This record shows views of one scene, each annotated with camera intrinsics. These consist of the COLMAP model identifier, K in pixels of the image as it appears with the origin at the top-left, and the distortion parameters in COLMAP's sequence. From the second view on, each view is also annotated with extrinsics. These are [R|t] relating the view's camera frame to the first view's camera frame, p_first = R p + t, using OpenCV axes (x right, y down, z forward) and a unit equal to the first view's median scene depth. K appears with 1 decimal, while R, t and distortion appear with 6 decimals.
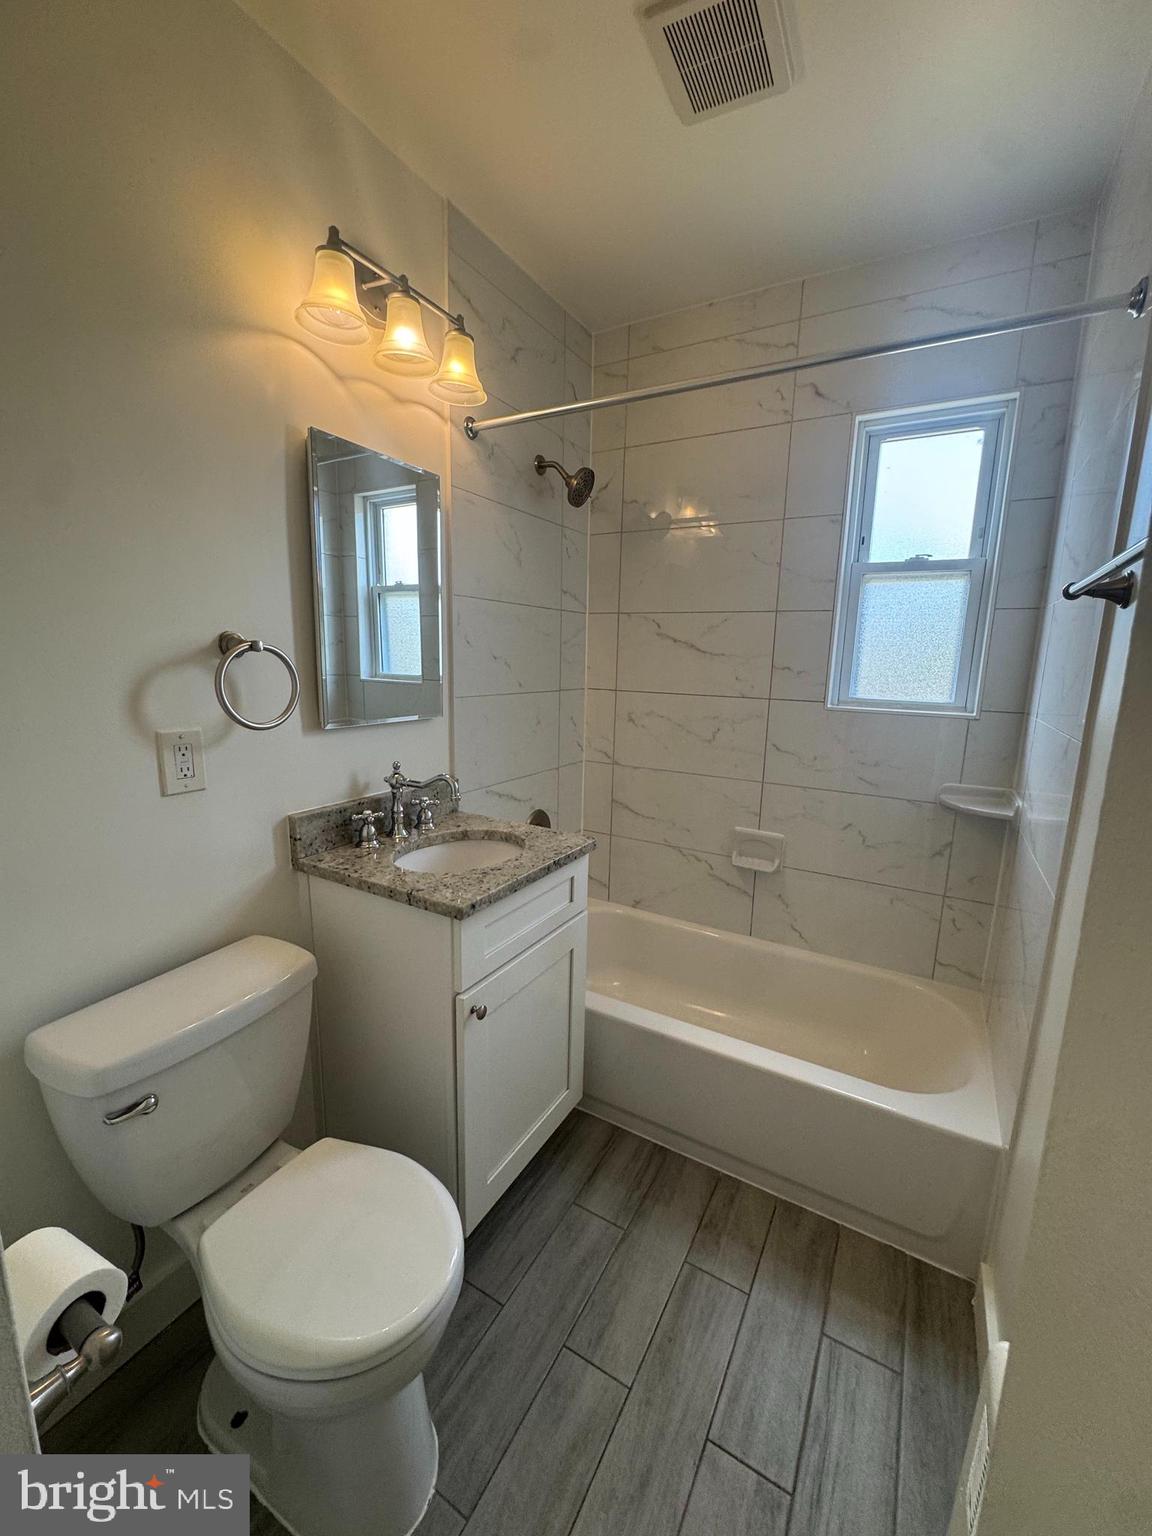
lens RADIAL K [[616.5, 0, 580.5], [0, 616.5, 770.4], [0, 0, 1]] dist [-0.001721, -0.000068]
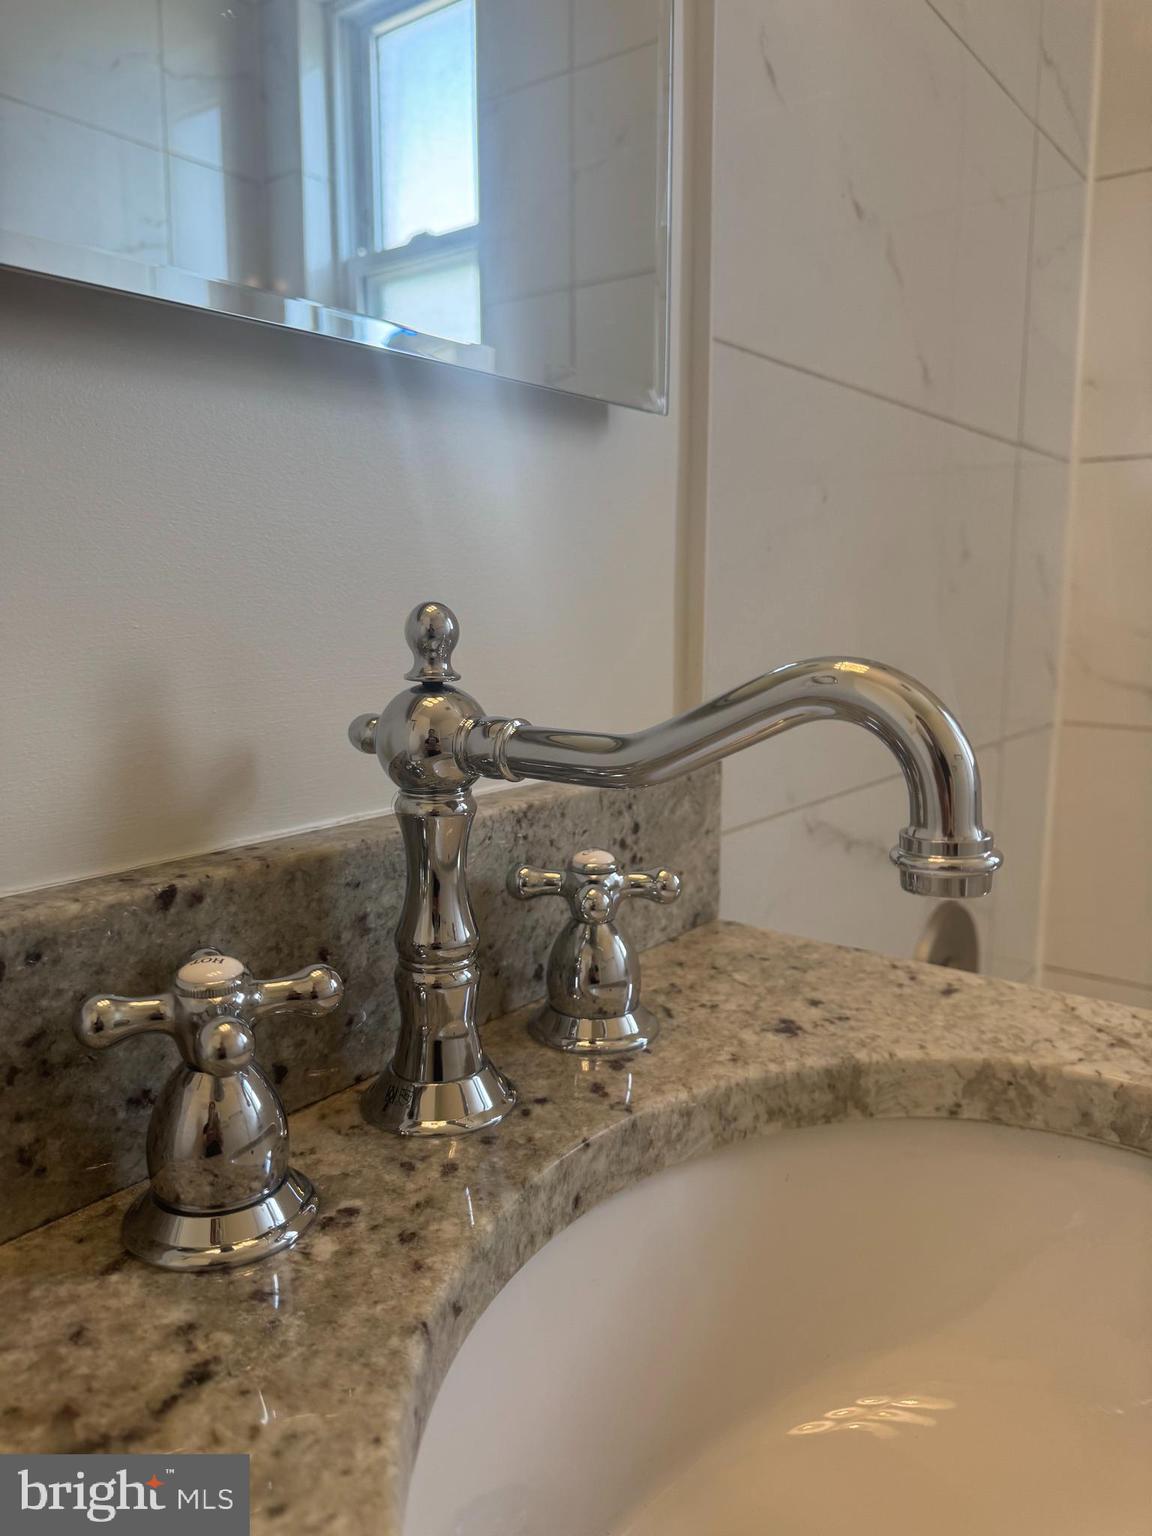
lens RADIAL K [[1116.9, 0, 572.9], [0, 1116.9, 767.4], [0, 0, 1]] dist [0.010132, 0.001031]
pose [[0.989988, -0.005321, -0.141052, -0.228649], [0.001226, 0.999576, -0.029105, 0.031338], [0.141147, 0.028640, 0.989574, 0.745007]]
